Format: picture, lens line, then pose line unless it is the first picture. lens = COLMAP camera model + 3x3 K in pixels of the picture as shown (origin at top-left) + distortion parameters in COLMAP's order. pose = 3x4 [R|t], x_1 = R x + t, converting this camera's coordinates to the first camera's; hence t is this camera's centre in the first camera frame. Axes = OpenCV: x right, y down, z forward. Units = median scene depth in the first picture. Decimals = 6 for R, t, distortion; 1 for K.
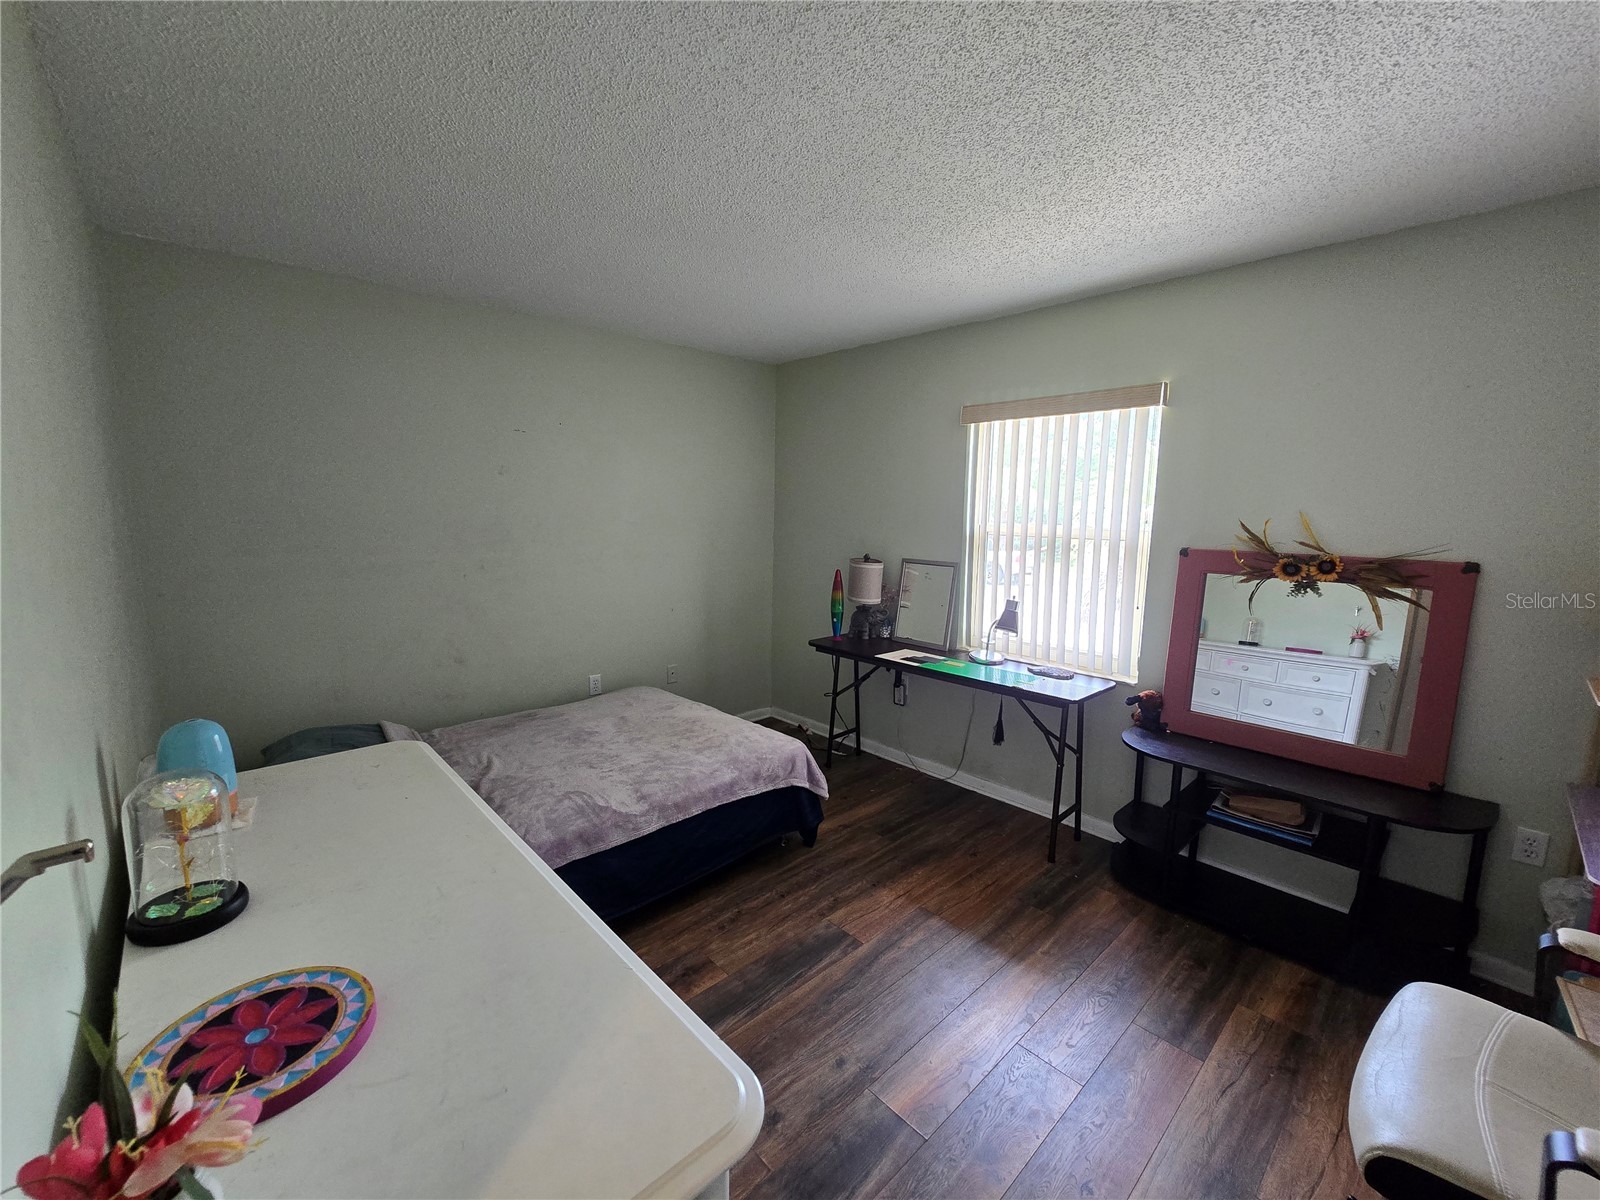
lens RADIAL K [[651.1, 0, 793.9], [0, 651.1, 598.3], [0, 0, 1]] dist [-0.002711, -0.000231]
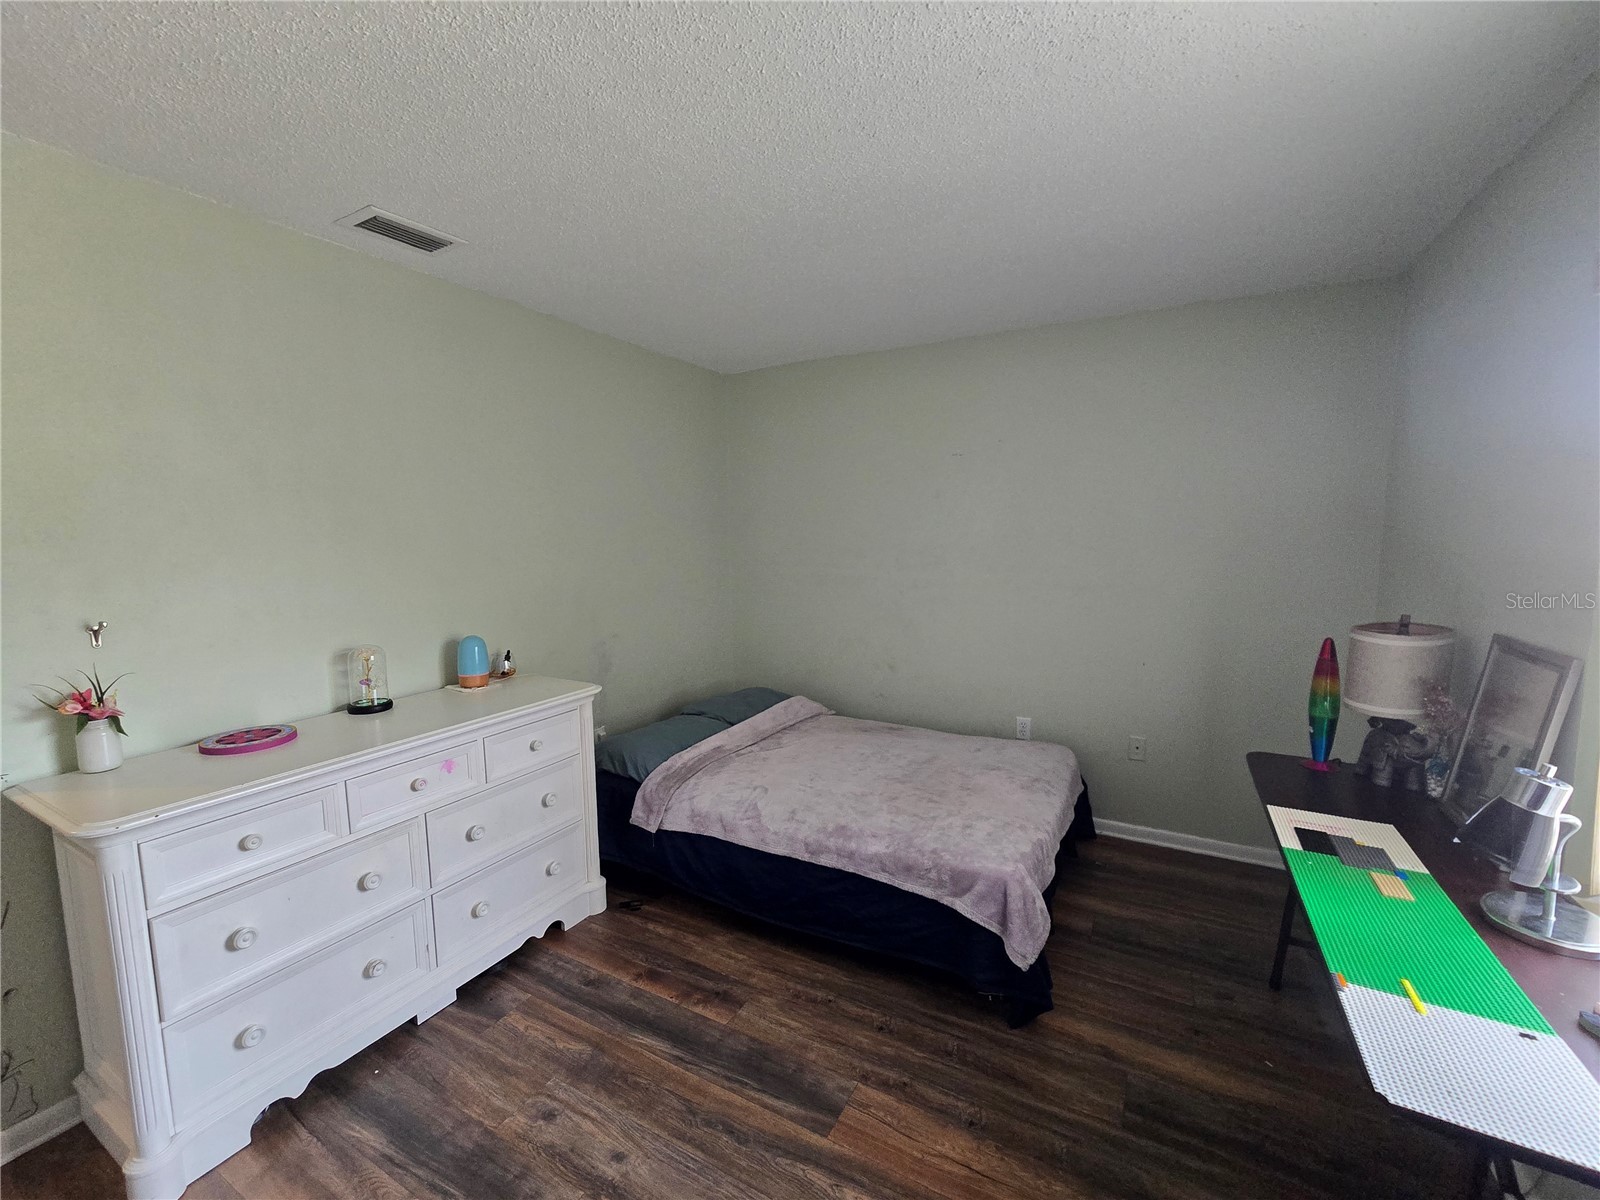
lens RADIAL K [[656.5, 0, 798.2], [0, 656.5, 599.8], [0, 0, 1]] dist [-0.002518, -0.000450]
pose [[0.311208, 0.083768, -0.946643, 0.676896], [-0.119785, 0.991621, 0.048368, -0.074688], [0.942763, 0.098341, 0.318634, 0.643054]]
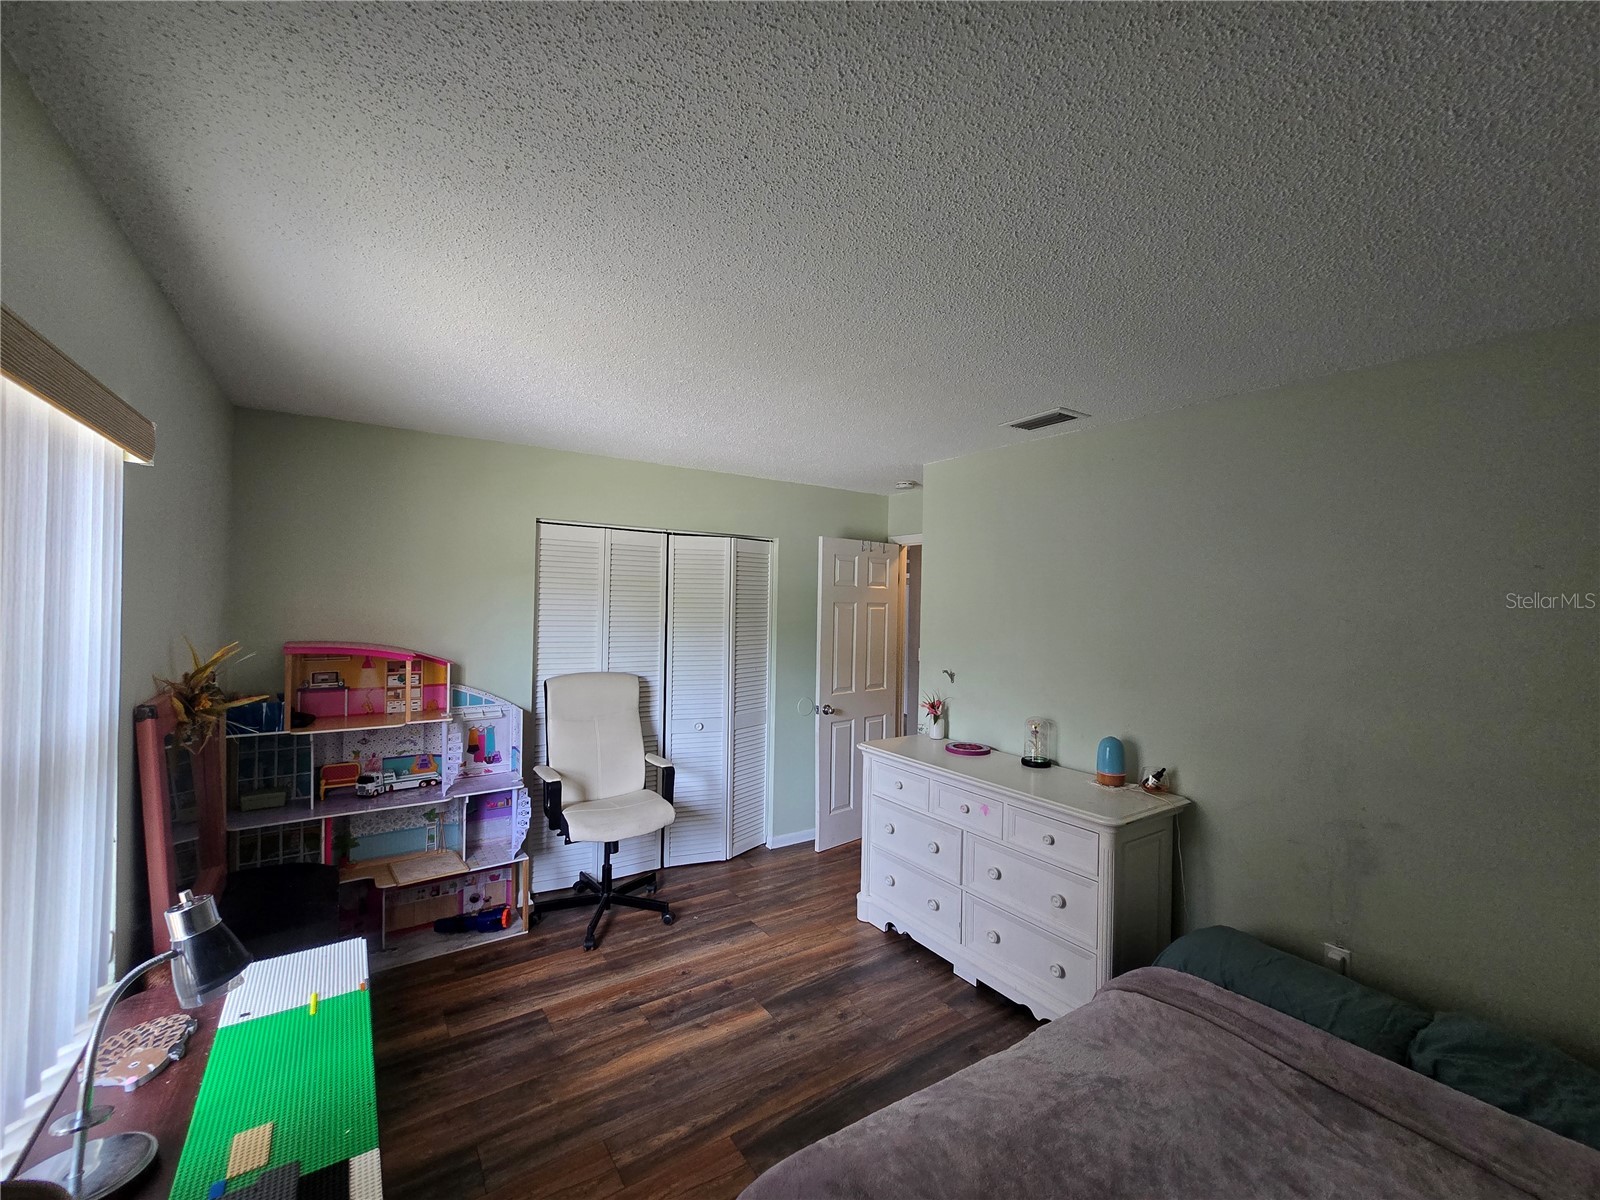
lens RADIAL K [[657.6, 0, 795.2], [0, 657.6, 599.5], [0, 0, 1]] dist [-0.001049, -0.000176]
pose [[-0.988198, -0.030285, 0.150156, -0.085640], [-0.009224, 0.990246, 0.139024, -0.290658], [-0.152902, 0.135998, -0.978839, 1.644748]]
